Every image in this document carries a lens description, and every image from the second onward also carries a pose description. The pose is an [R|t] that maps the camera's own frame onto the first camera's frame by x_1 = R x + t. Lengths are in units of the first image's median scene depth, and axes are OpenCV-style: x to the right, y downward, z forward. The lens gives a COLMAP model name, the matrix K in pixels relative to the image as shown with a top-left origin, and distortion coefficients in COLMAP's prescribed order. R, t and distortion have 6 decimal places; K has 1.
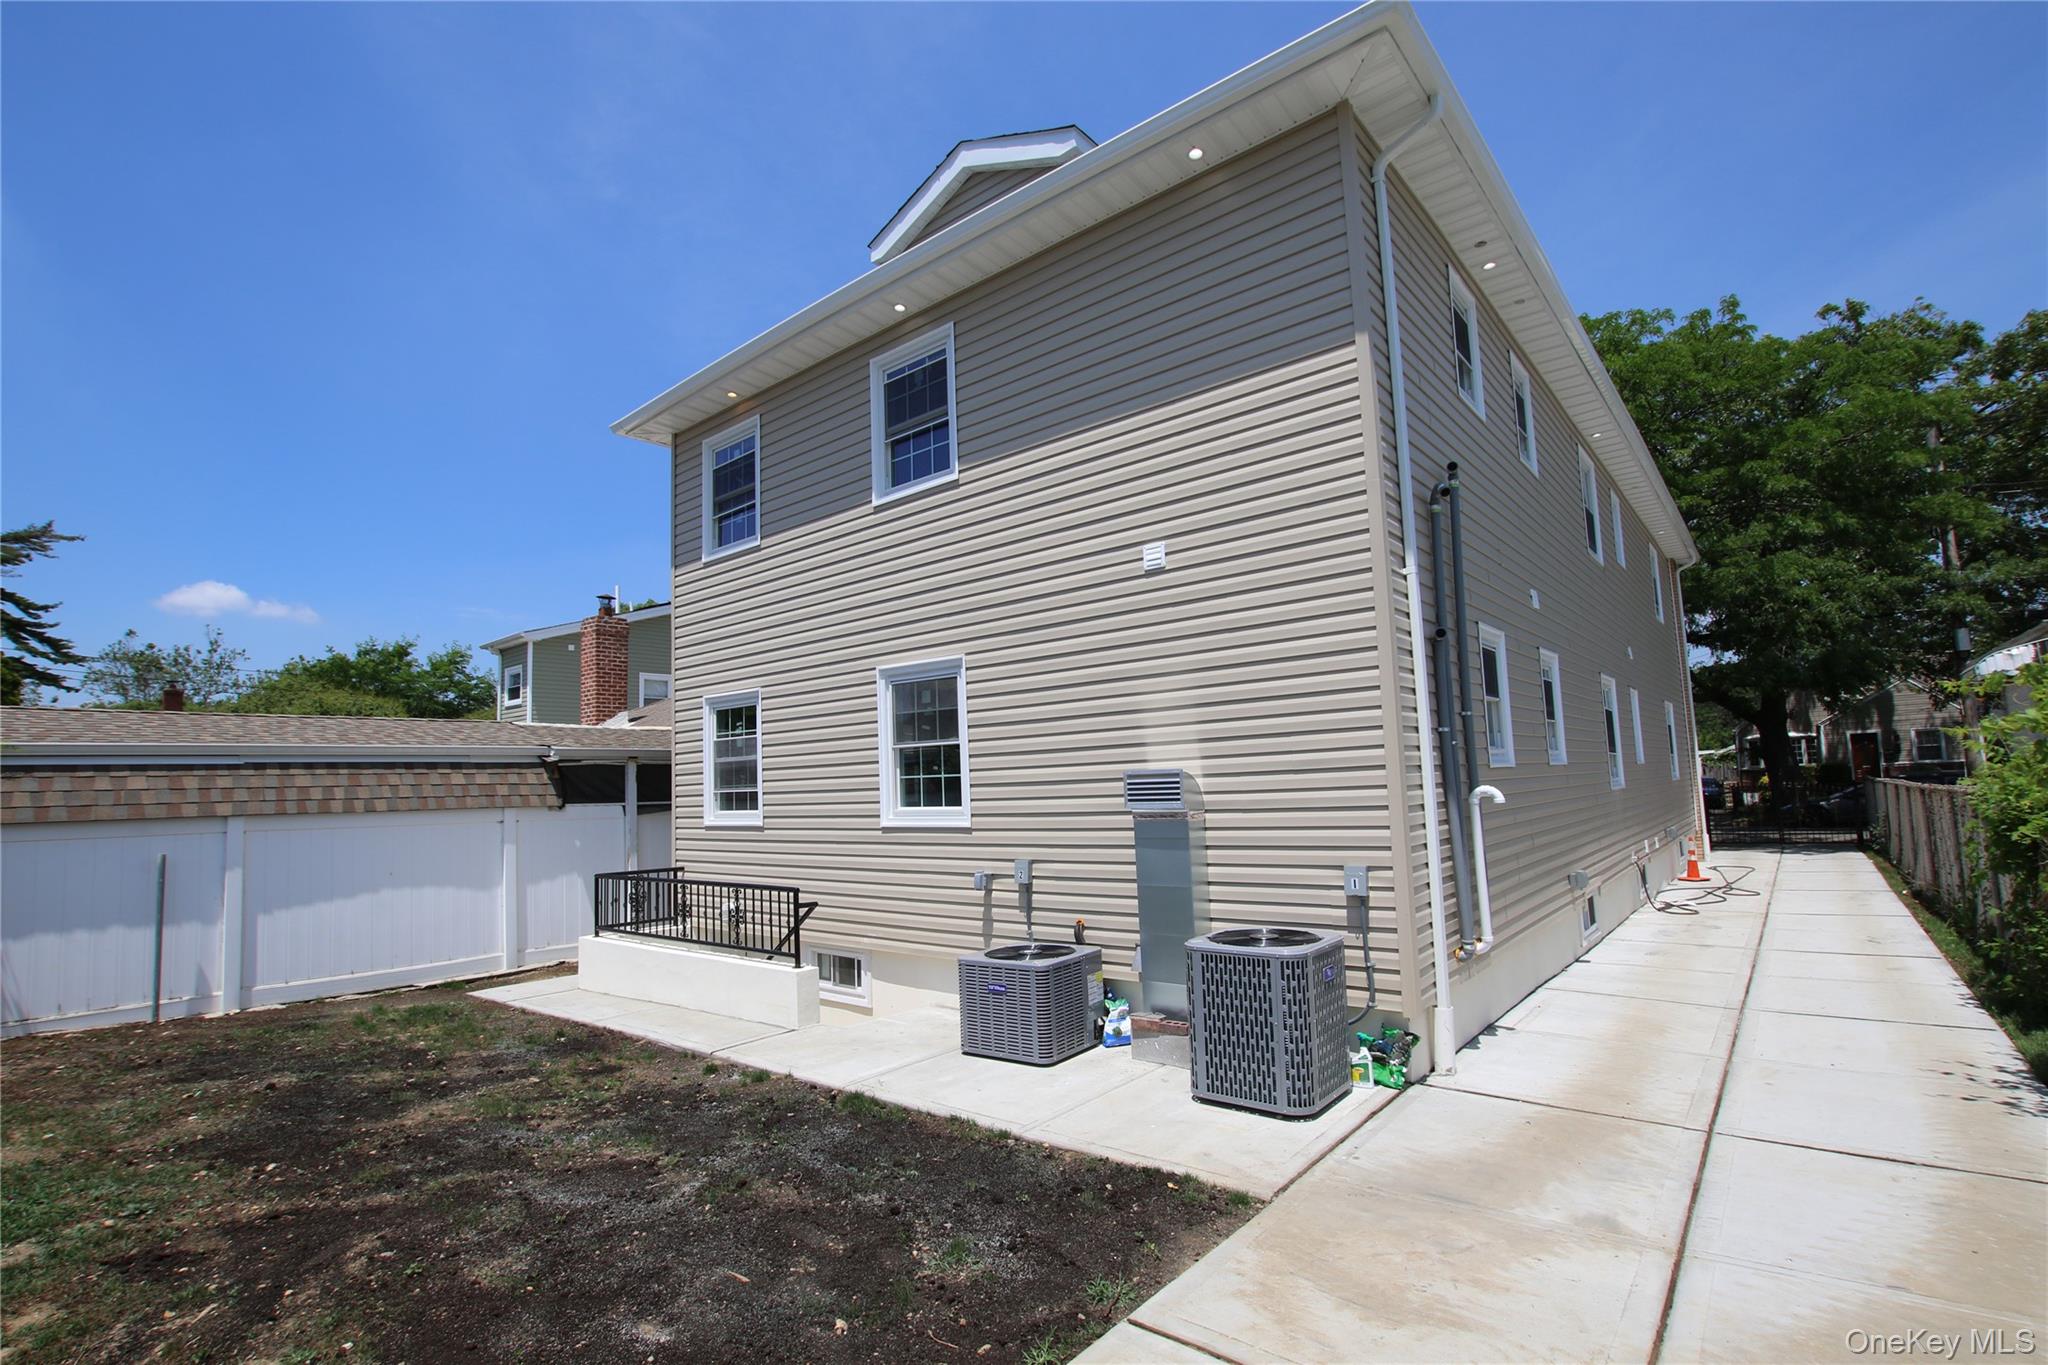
lens RADIAL K [[941.7, 0, 1004.2], [0, 941.7, 710.2], [0, 0, 1]] dist [-0.033824, 0.006001]
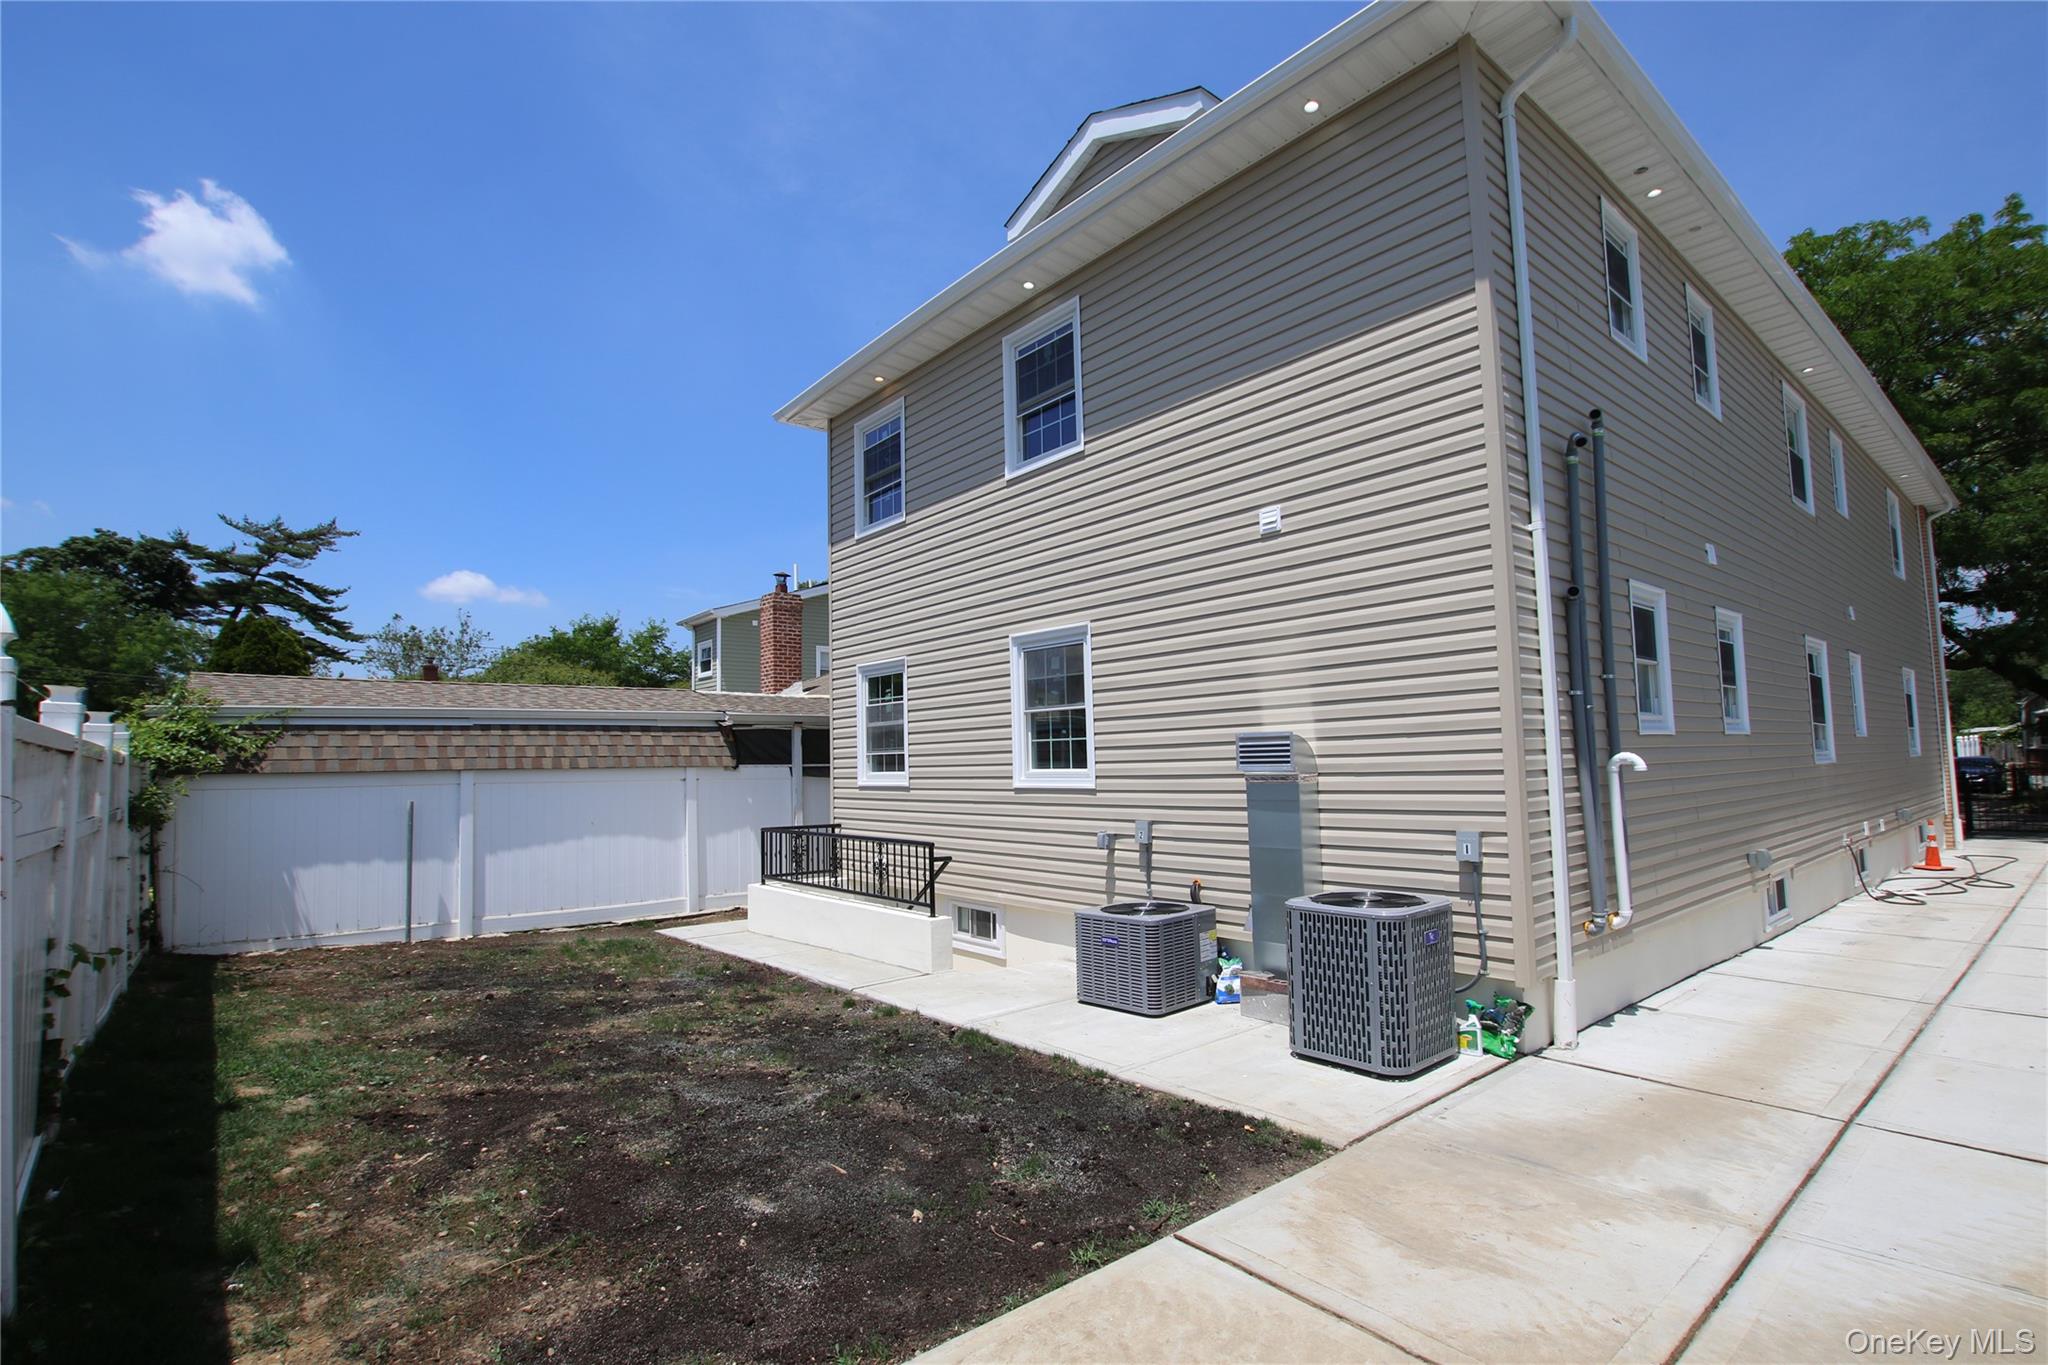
lens RADIAL K [[941.7, 0, 1012.6], [0, 941.7, 714.4], [0, 0, 1]] dist [-0.033824, 0.006001]
pose [[0.983582, 0.003908, -0.180419, 0.070954], [0.002089, 0.999452, 0.033037, 0.009365], [0.180449, -0.032871, 0.983035, -0.036567]]
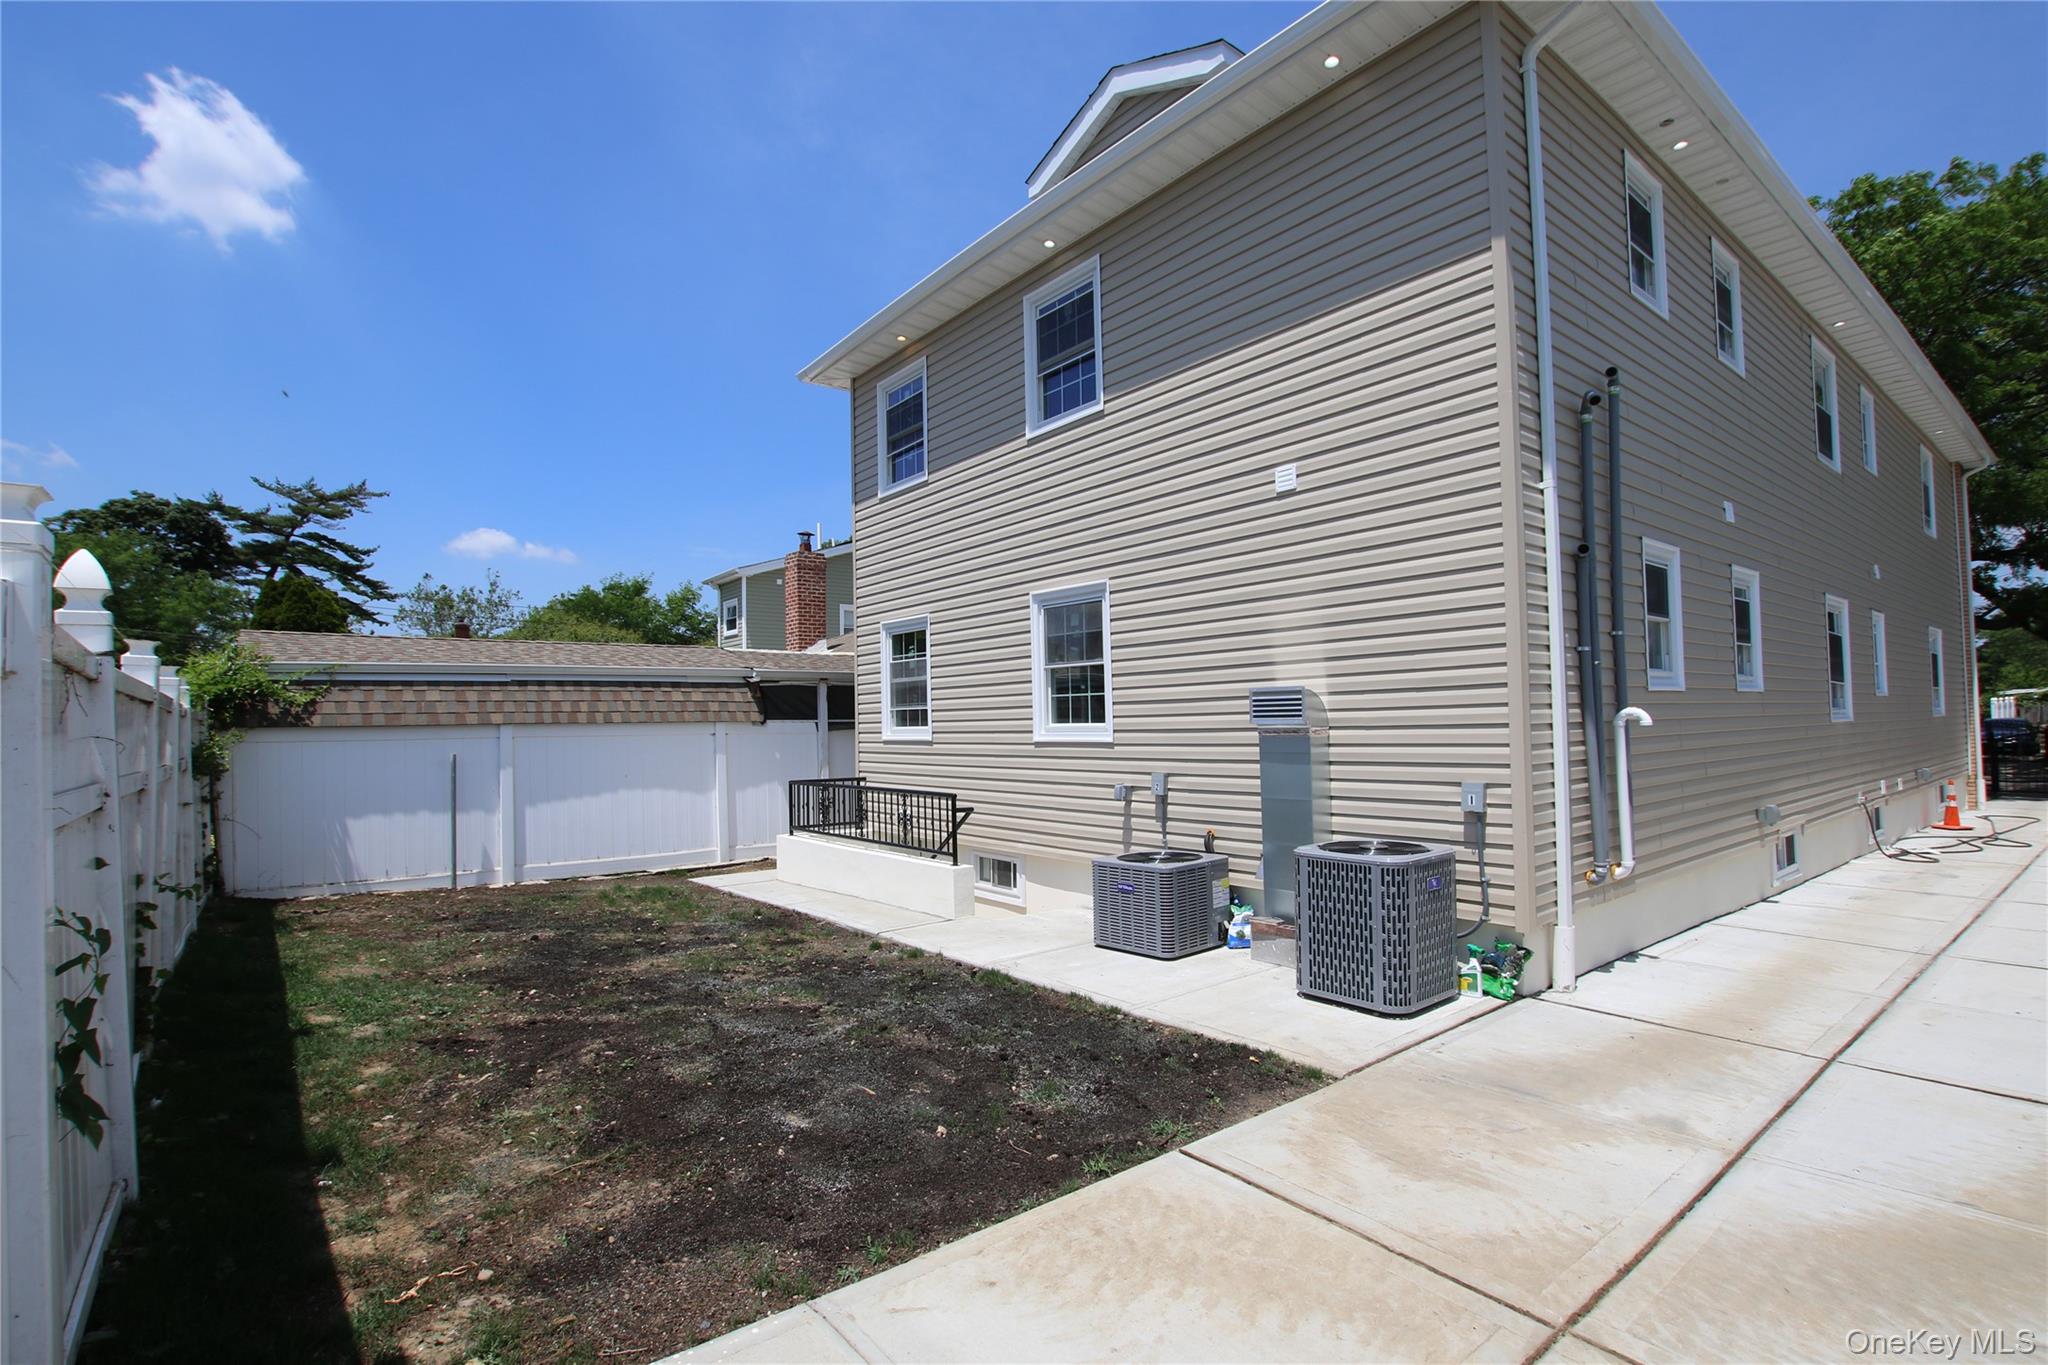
lens RADIAL K [[941.7, 0, 1012.0], [0, 941.7, 715.2], [0, 0, 1]] dist [-0.033824, 0.006001]
pose [[0.978977, 0.014355, -0.203465, 0.079362], [0.001261, 0.997075, 0.076414, 0.013828], [0.203967, -0.075064, 0.976096, -0.069148]]
